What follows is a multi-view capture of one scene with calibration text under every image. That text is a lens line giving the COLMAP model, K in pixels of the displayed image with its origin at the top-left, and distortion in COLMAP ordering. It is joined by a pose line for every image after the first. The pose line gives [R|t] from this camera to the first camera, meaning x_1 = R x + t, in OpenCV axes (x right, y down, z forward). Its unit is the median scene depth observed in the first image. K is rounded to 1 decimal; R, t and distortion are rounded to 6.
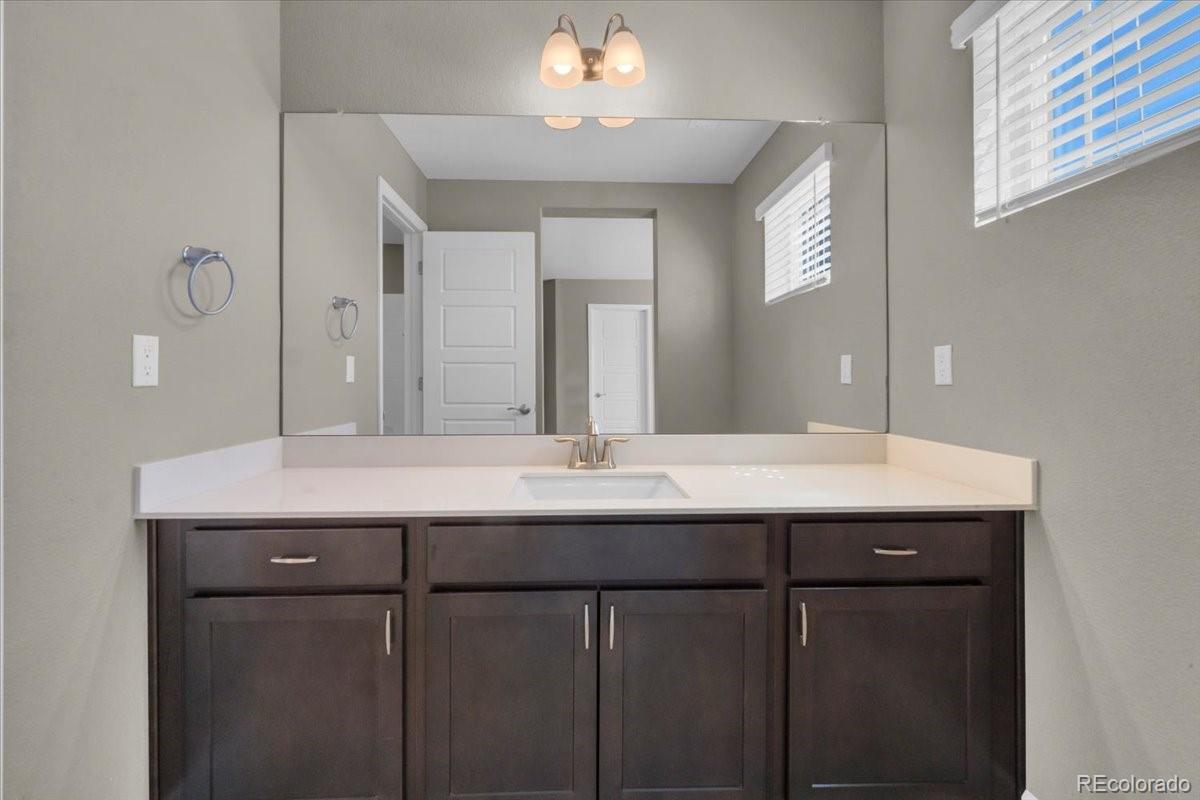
lens RADIAL K [[521.7, 0, 606.4], [0, 521.7, 377.7], [0, 0, 1]] dist [-0.004397, -0.000378]
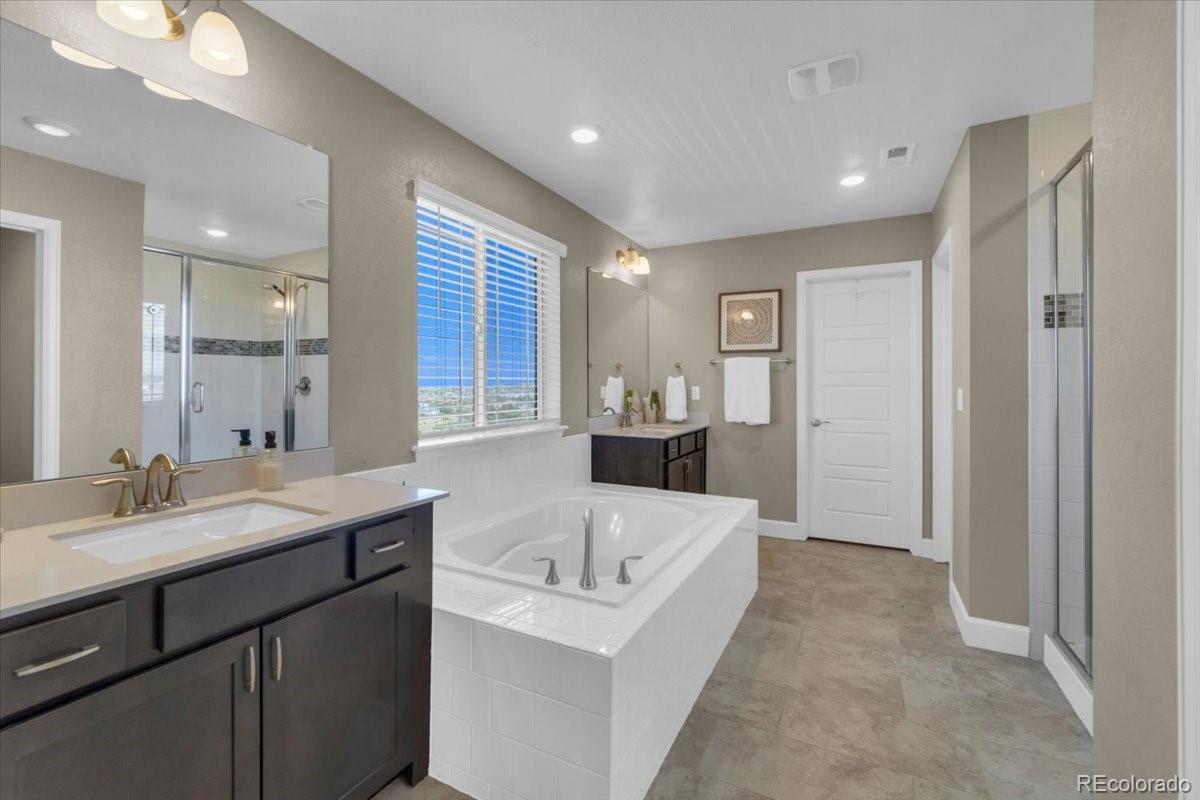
lens RADIAL K [[521.7, 0, 597.2], [0, 521.7, 392.8], [0, 0, 1]] dist [-0.004397, -0.000378]
pose [[0.522560, -0.002708, 0.852598, -0.355352], [0.008079, 0.999966, -0.001776, -0.003580], [-0.852564, 0.007816, 0.522564, -0.016865]]
